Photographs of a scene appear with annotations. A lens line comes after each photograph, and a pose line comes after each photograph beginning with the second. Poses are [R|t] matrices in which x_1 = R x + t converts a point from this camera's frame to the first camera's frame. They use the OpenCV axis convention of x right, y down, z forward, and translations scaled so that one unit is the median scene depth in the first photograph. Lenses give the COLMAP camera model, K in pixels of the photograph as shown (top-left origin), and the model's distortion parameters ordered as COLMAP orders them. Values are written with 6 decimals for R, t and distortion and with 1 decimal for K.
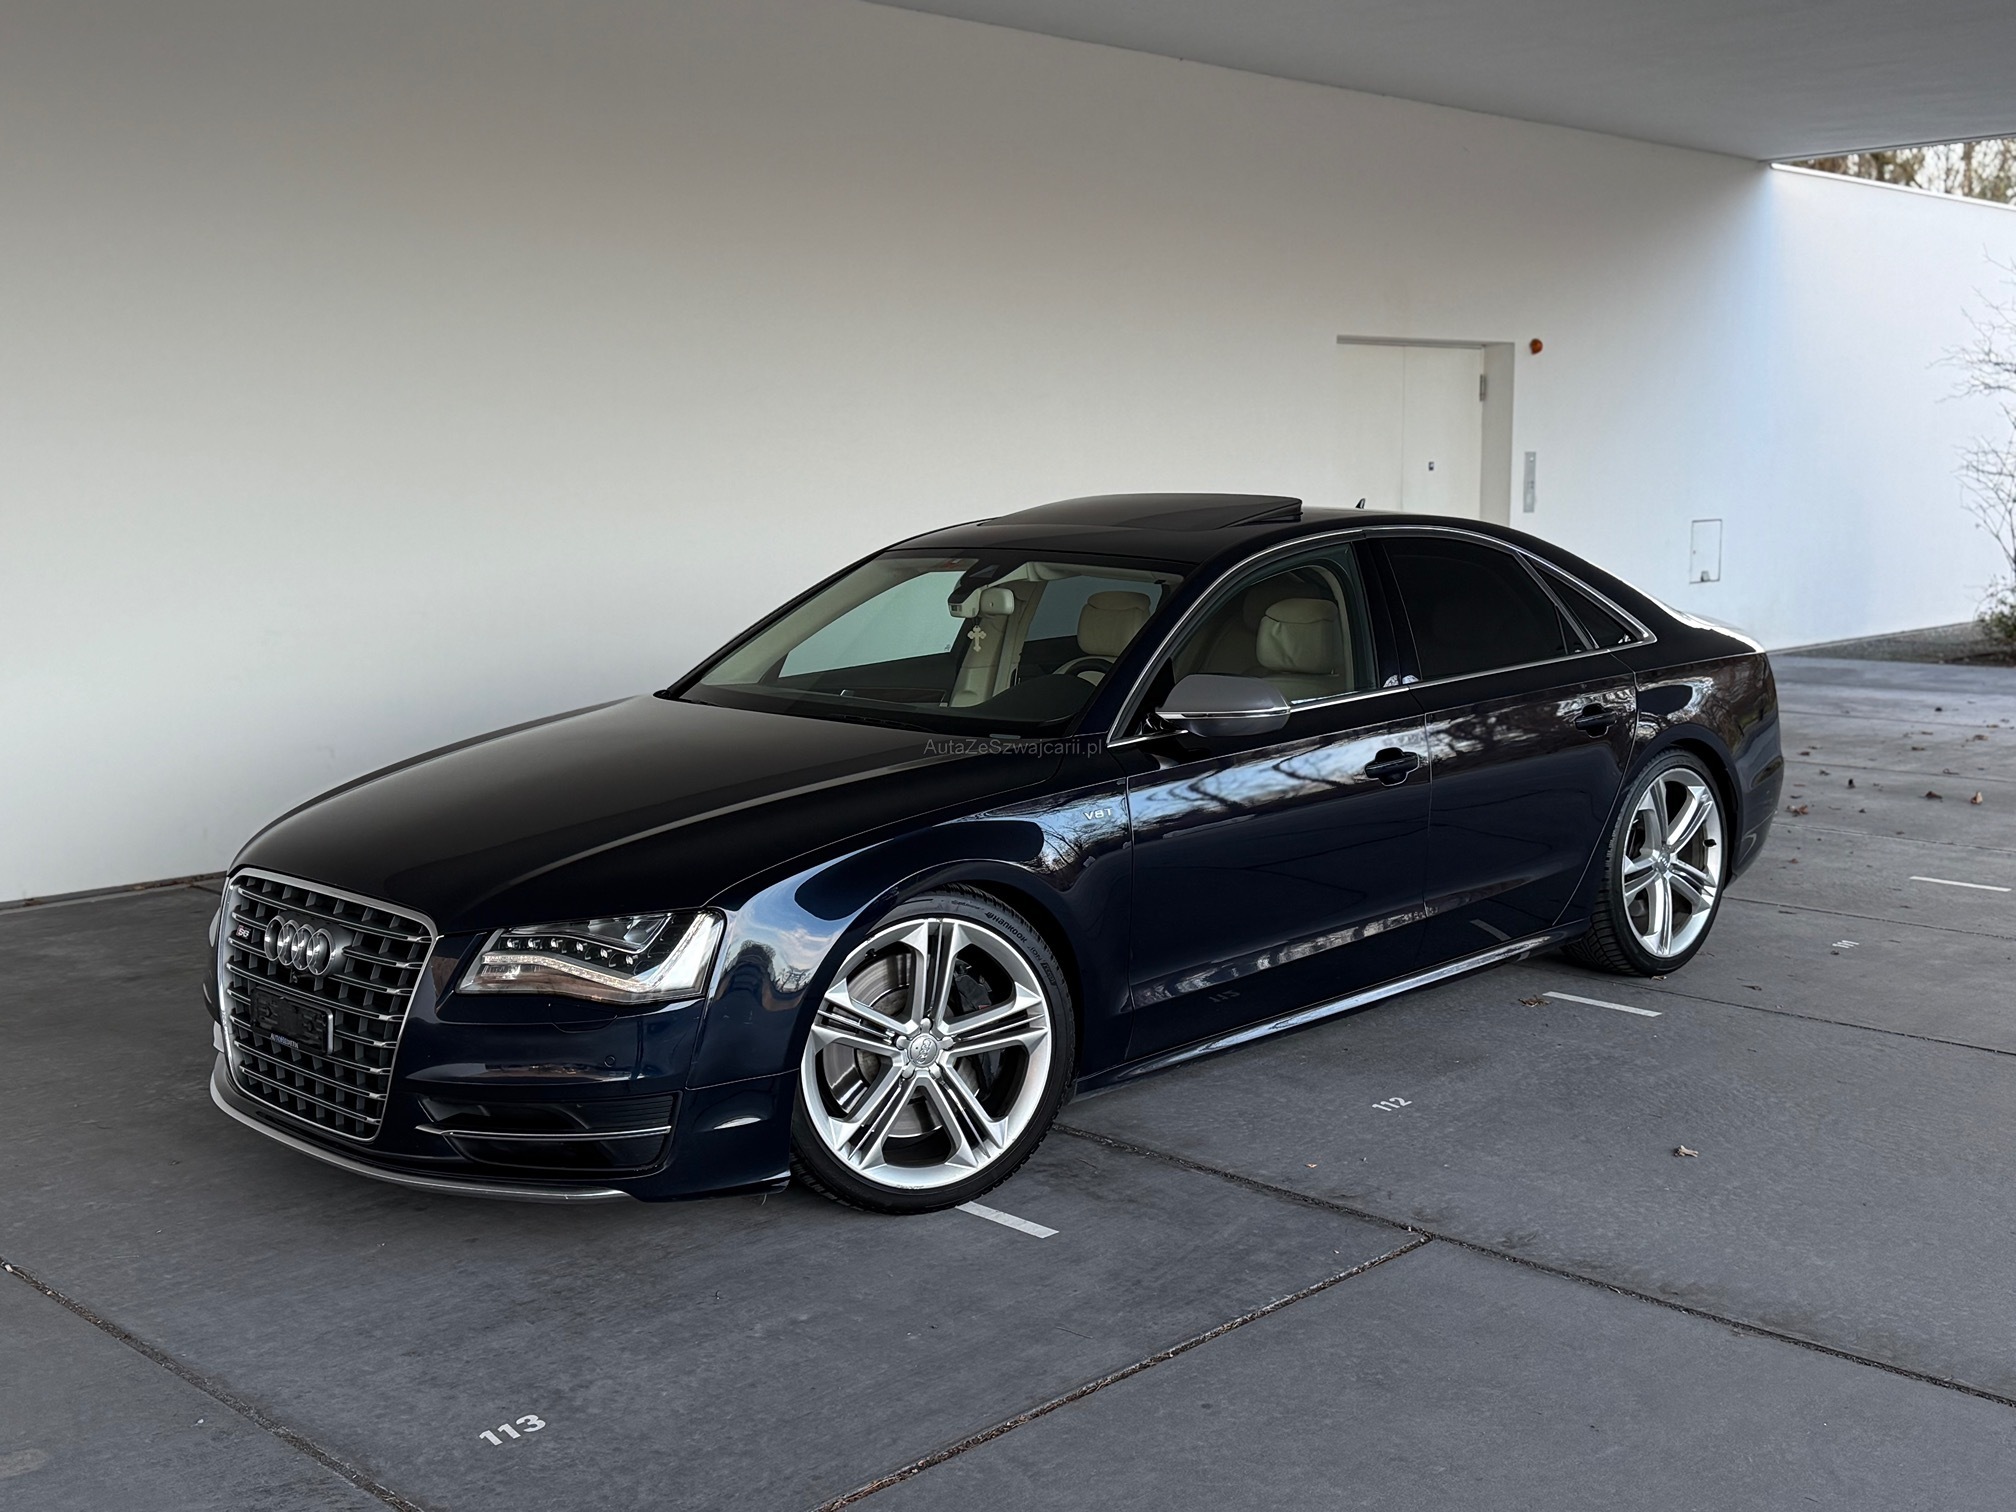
lens RADIAL K [[2195.6, 0, 1003.7], [0, 2195.6, 873.1], [0, 0, 1]] dist [0.089997, -0.015251]
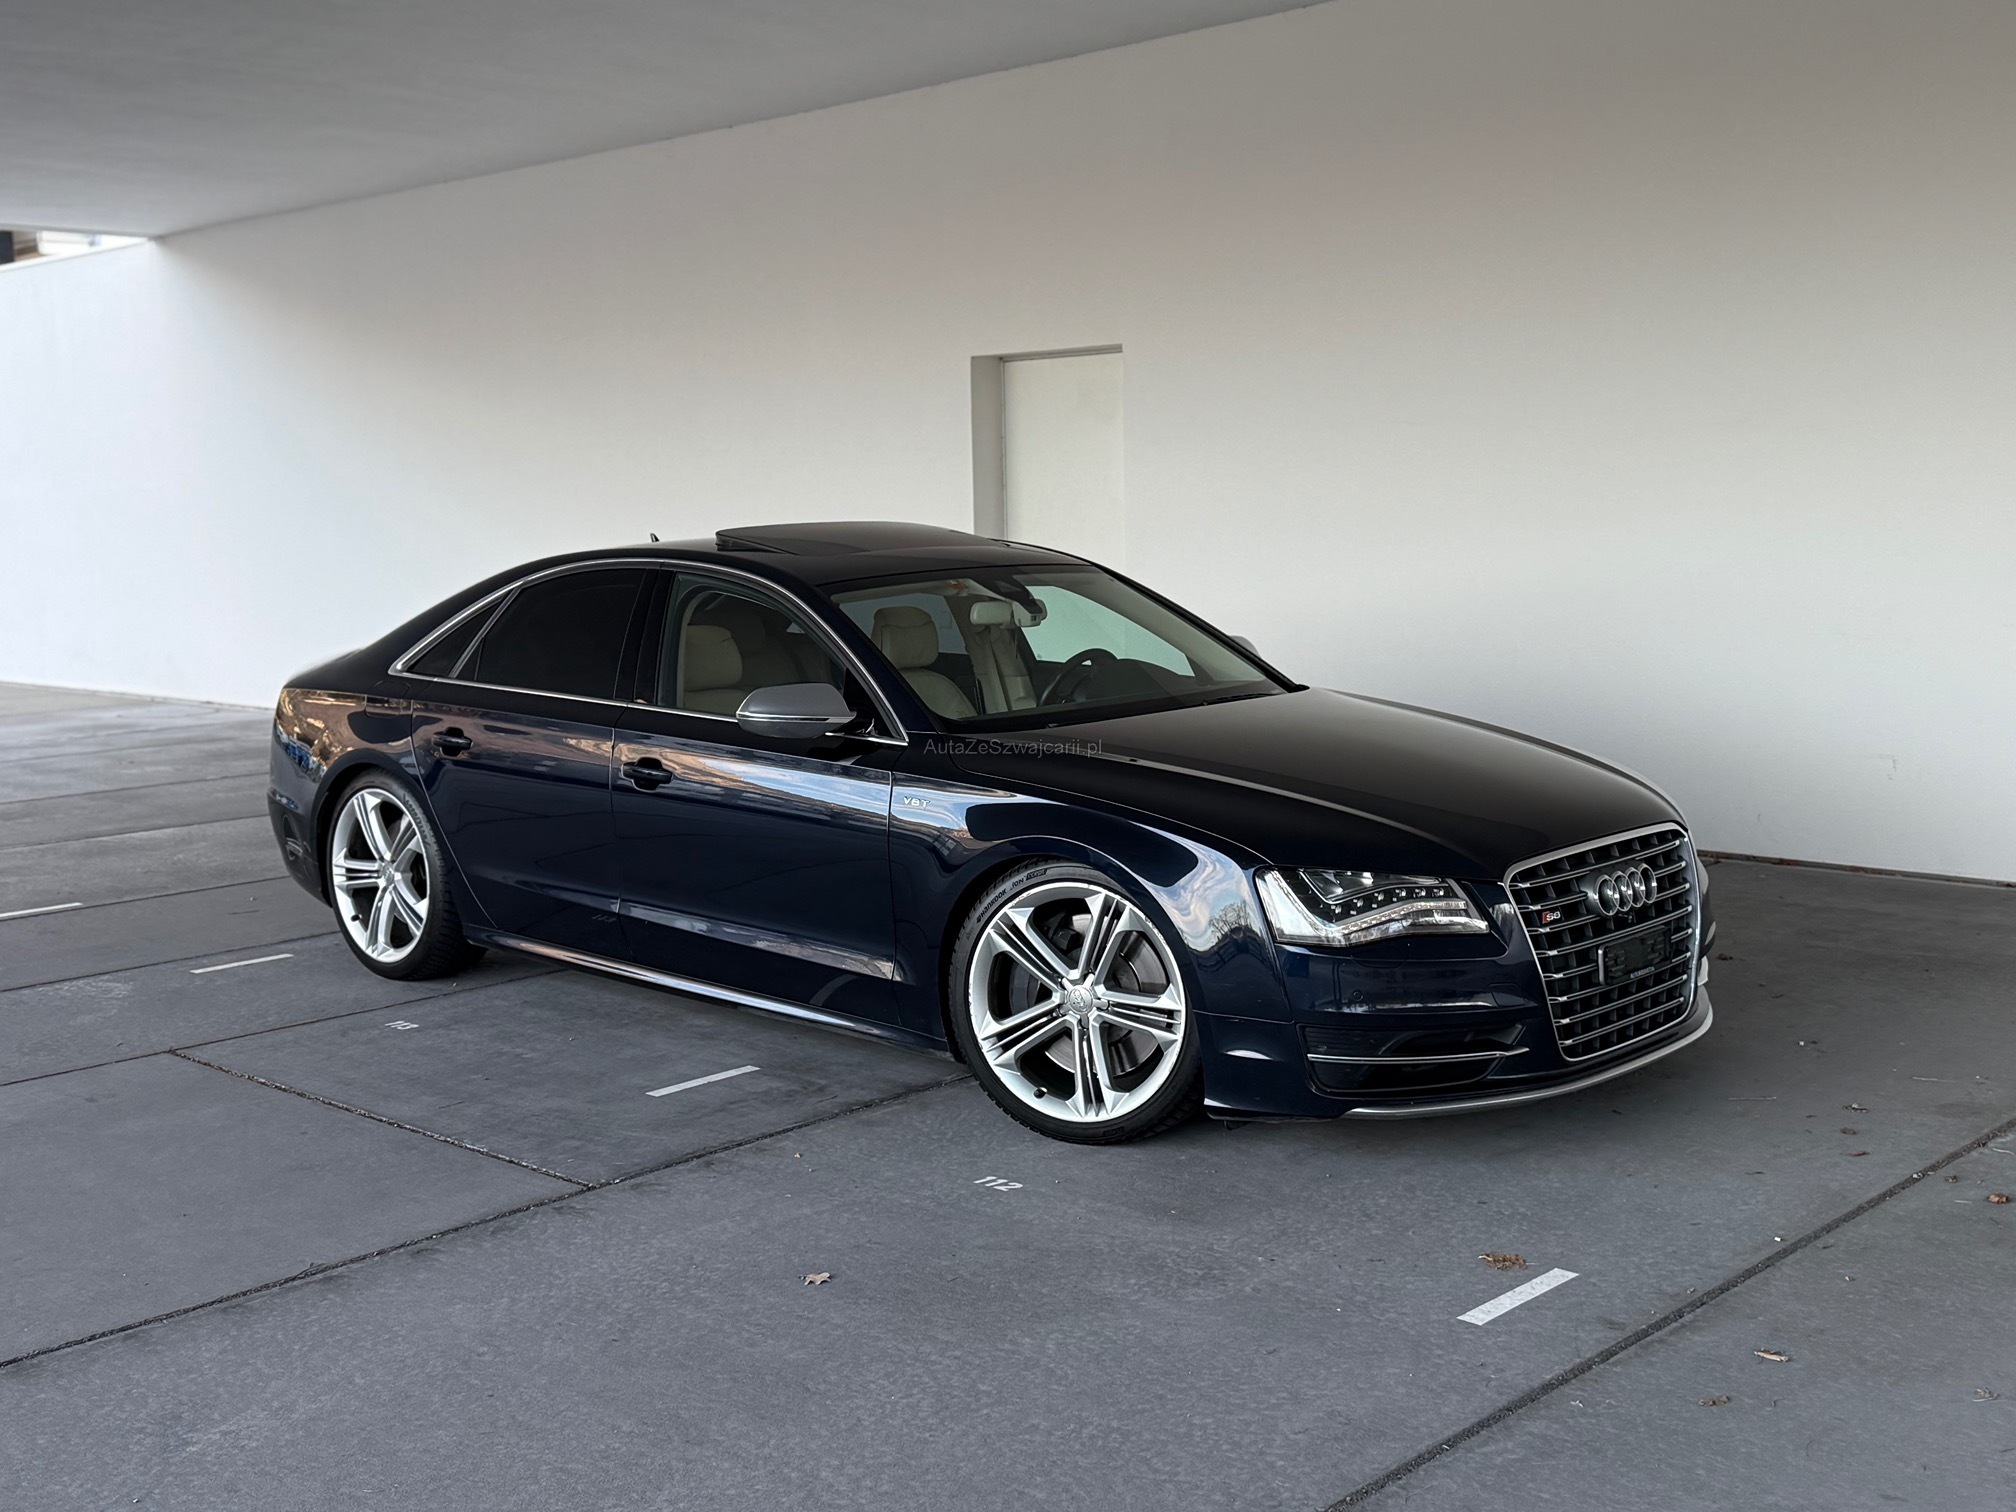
lens RADIAL K [[2223.9, 0, 1018.6], [0, 2223.9, 759.8], [0, 0, 1]] dist [0.197412, -0.397551]
pose [[0.007420, 0.116674, -0.993143, 1.244897], [-0.164397, 0.979799, 0.113878, -0.201896], [0.986366, 0.162424, 0.026451, 1.100579]]
